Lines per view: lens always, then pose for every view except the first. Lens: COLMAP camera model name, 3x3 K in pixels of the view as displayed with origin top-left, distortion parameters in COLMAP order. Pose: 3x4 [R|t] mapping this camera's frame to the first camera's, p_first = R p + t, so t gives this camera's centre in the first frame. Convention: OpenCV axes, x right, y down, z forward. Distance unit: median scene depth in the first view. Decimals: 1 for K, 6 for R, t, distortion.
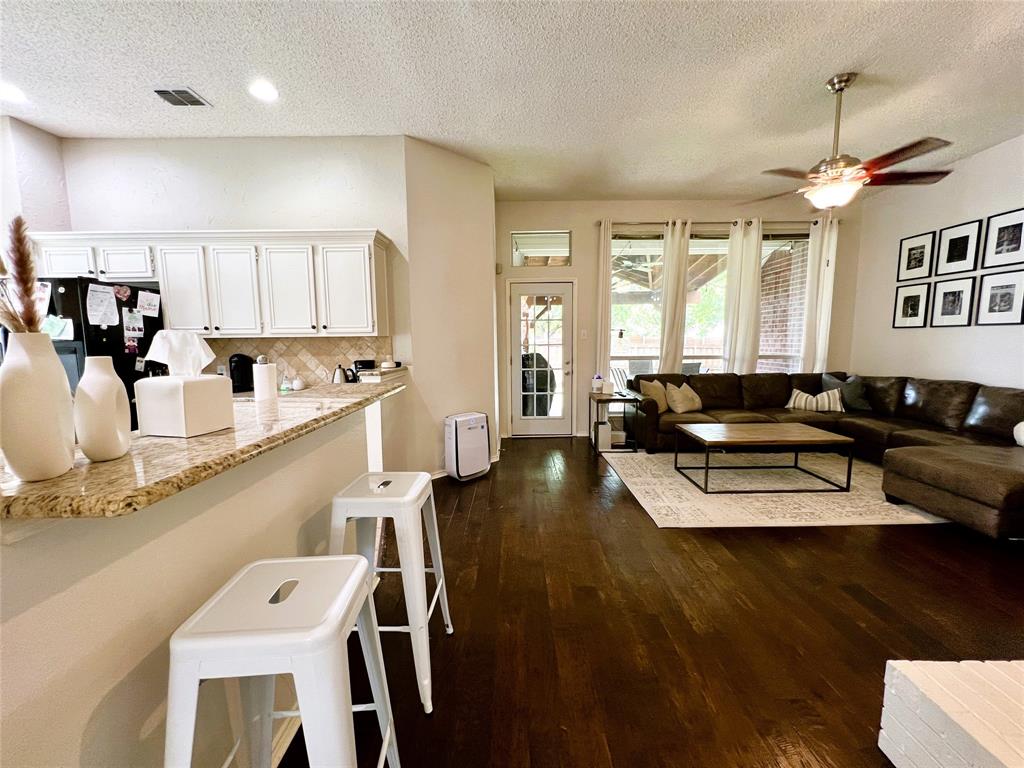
lens RADIAL K [[413.3, 0, 515.1], [0, 413.3, 385.9], [0, 0, 1]] dist [-0.000853, 0.000254]
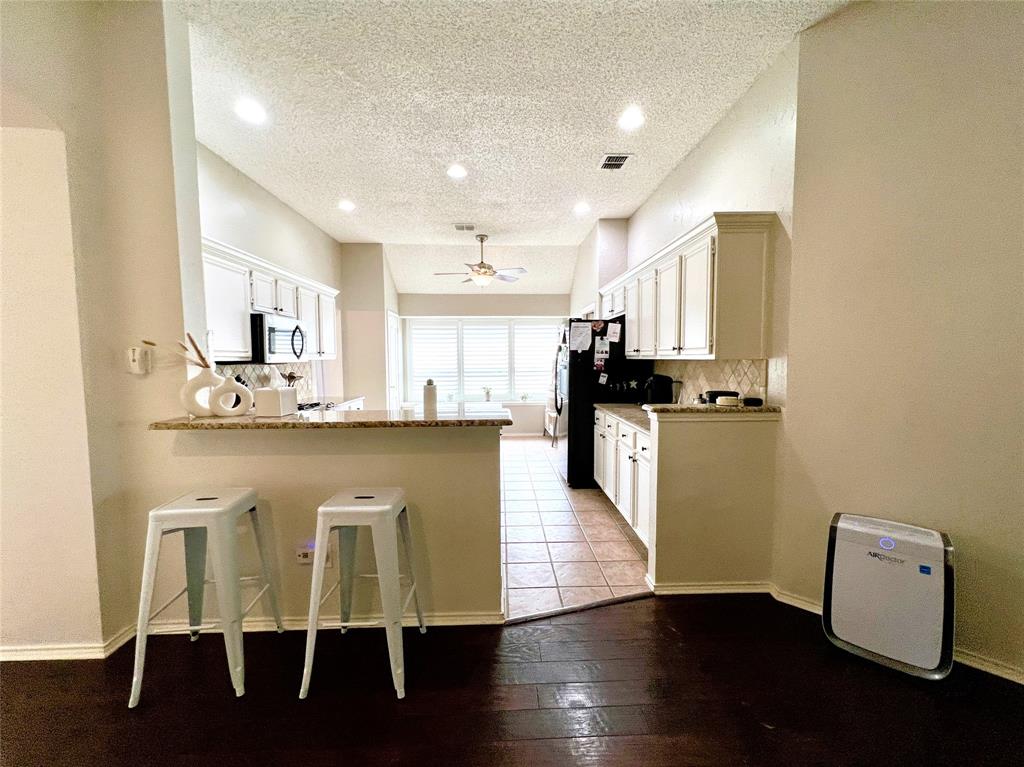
lens RADIAL K [[417.8, 0, 517.5], [0, 417.8, 385.0], [0, 0, 1]] dist [-0.002339, -0.000475]
pose [[0.036867, 0.076309, -0.996402, 0.316863], [-0.105881, 0.991766, 0.072036, -0.076786], [0.993695, 0.102844, 0.044643, 0.517965]]
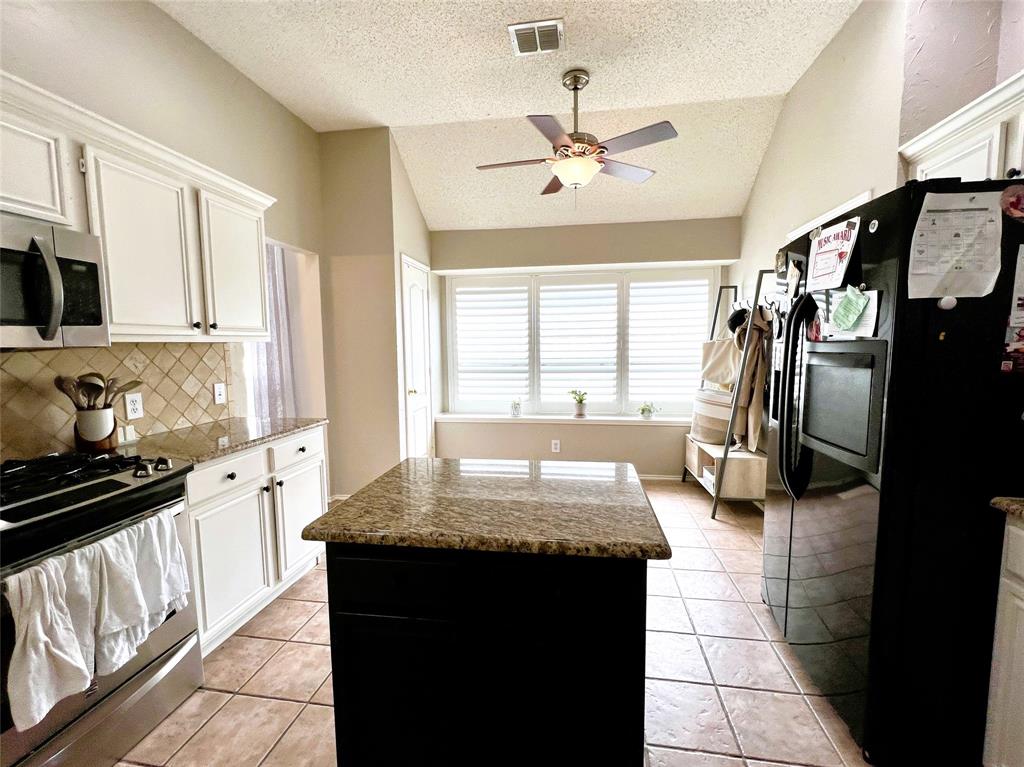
lens RADIAL K [[444.1, 0, 522.7], [0, 444.1, 384.0], [0, 0, 1]] dist [0.002430, 0.000207]
pose [[-0.146007, 0.099819, -0.984235, -0.368984], [-0.098595, 0.988475, 0.114875, -0.054274], [0.984358, 0.113813, -0.134483, 0.477100]]
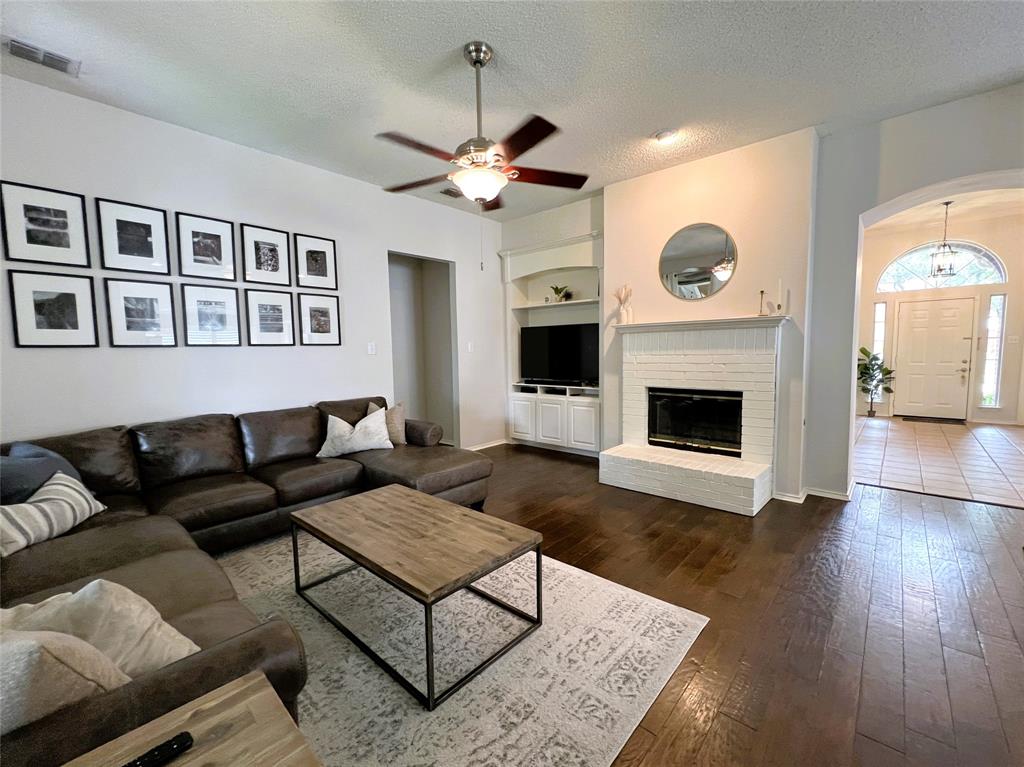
lens RADIAL K [[430.5, 0, 515.1], [0, 430.5, 383.3], [0, 0, 1]] dist [0.000596, 0.000283]
pose [[-0.743099, -0.031710, 0.668429, 0.082114], [0.099442, 0.982554, 0.157162, -0.139949], [-0.661751, 0.183257, -0.726981, 1.172154]]
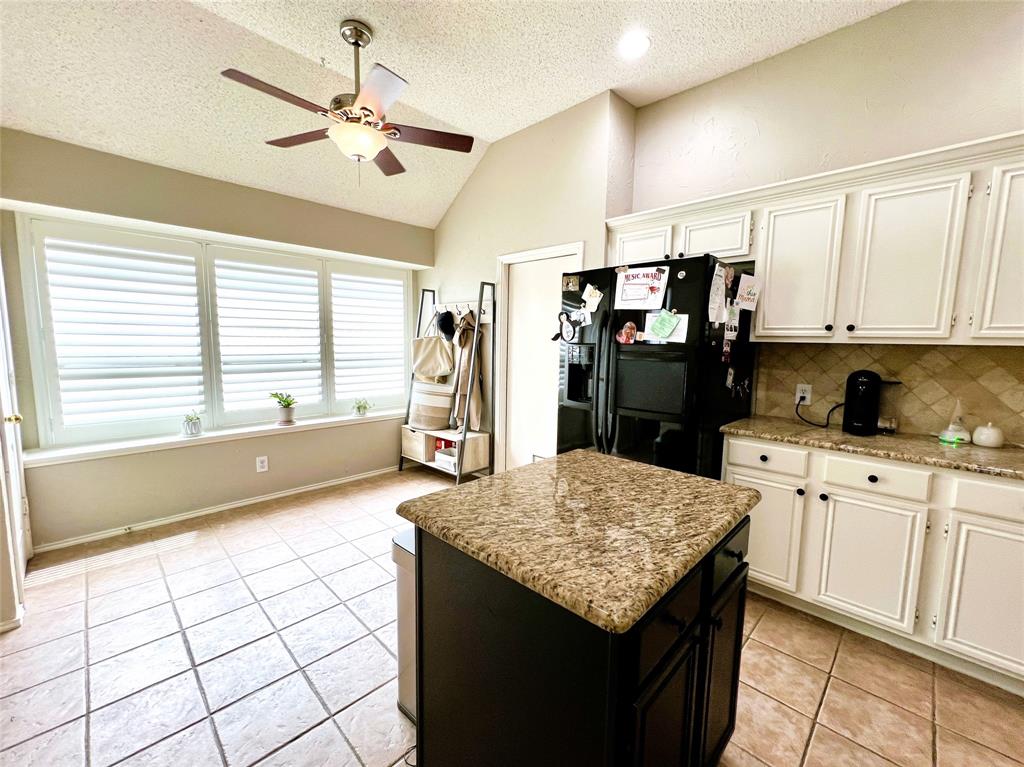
lens RADIAL K [[417.8, 0, 517.5], [0, 417.8, 385.0], [0, 0, 1]] dist [-0.002339, -0.000475]
pose [[0.714329, 0.096911, -0.693067, -0.517411], [-0.101876, 0.994215, 0.034019, -0.021858], [0.692355, 0.046306, 0.720070, 0.182705]]
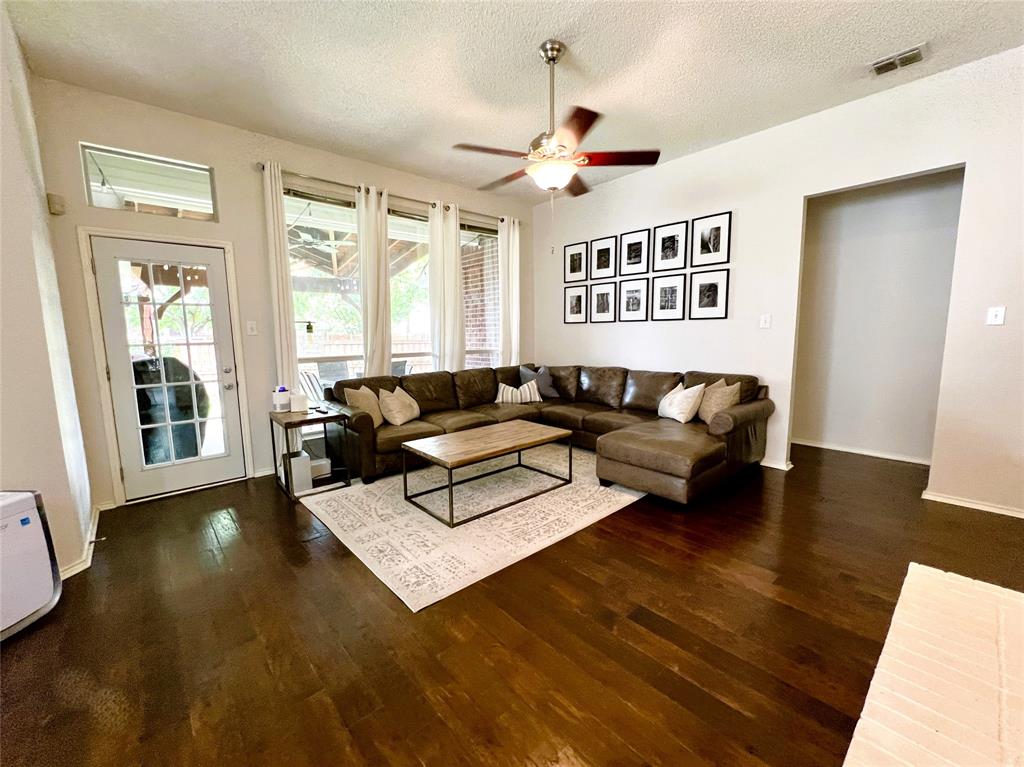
lens RADIAL K [[421.5, 0, 516.4], [0, 421.5, 384.9], [0, 0, 1]] dist [-0.001368, 0.000202]
pose [[0.747265, -0.084263, 0.659162, 0.036080], [0.081143, 0.996076, 0.035343, -0.026779], [-0.659553, 0.027076, 0.751170, 0.254669]]
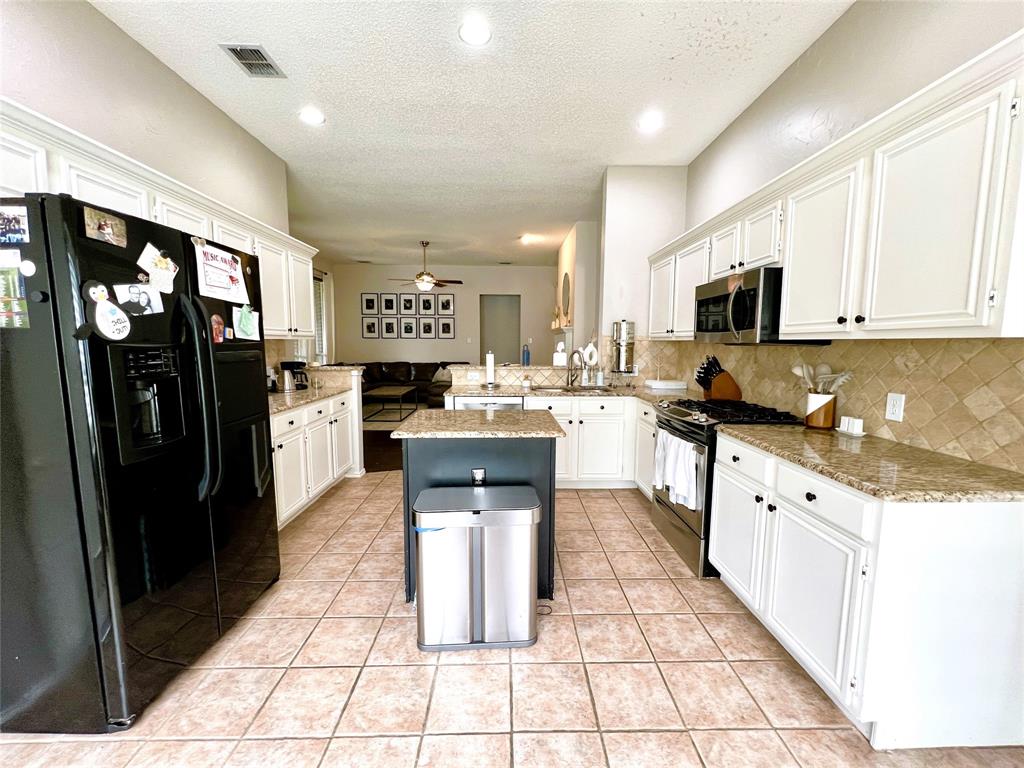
lens RADIAL K [[408.3, 0, 510.1], [0, 408.3, 383.8], [0, 0, 1]] dist [0.000716, 0.000069]
pose [[-0.004412, -0.092945, 0.995661, -1.222703], [0.107404, 0.989867, 0.092880, -0.036944], [-0.994206, 0.107348, 0.005615, 0.380682]]
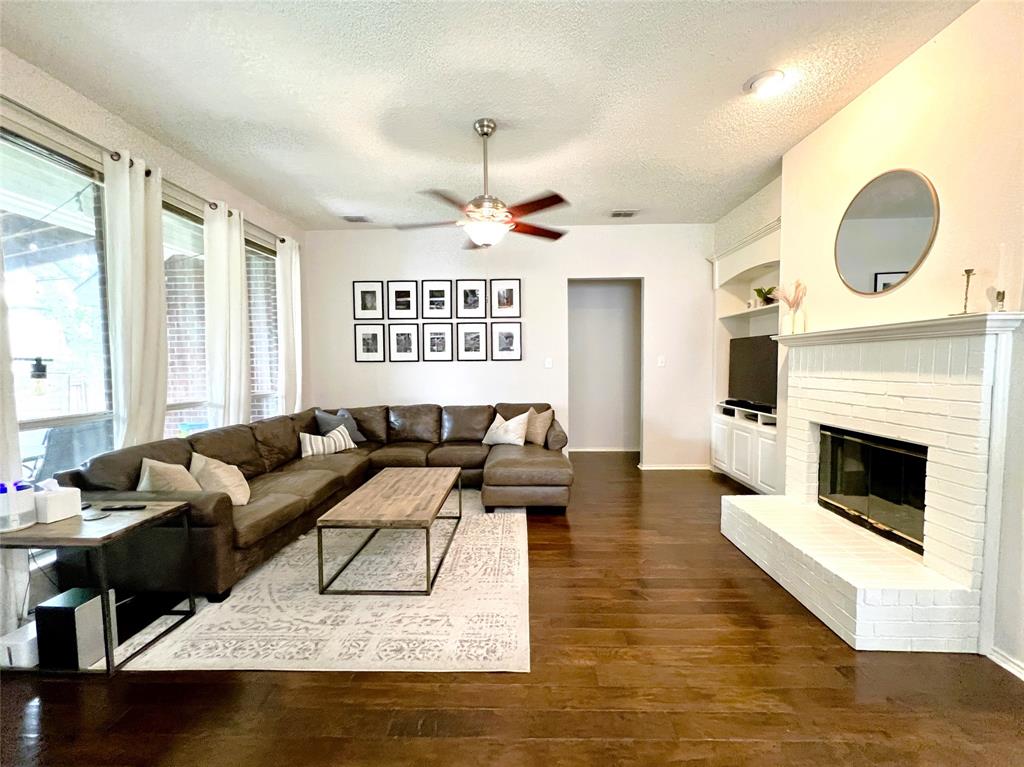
lens RADIAL K [[417.8, 0, 517.5], [0, 417.8, 385.0], [0, 0, 1]] dist [-0.002339, -0.000475]
pose [[0.025438, -0.044272, 0.998696, -0.192088], [0.121640, 0.991733, 0.040865, -0.087680], [-0.992248, 0.120442, 0.030613, 0.660350]]
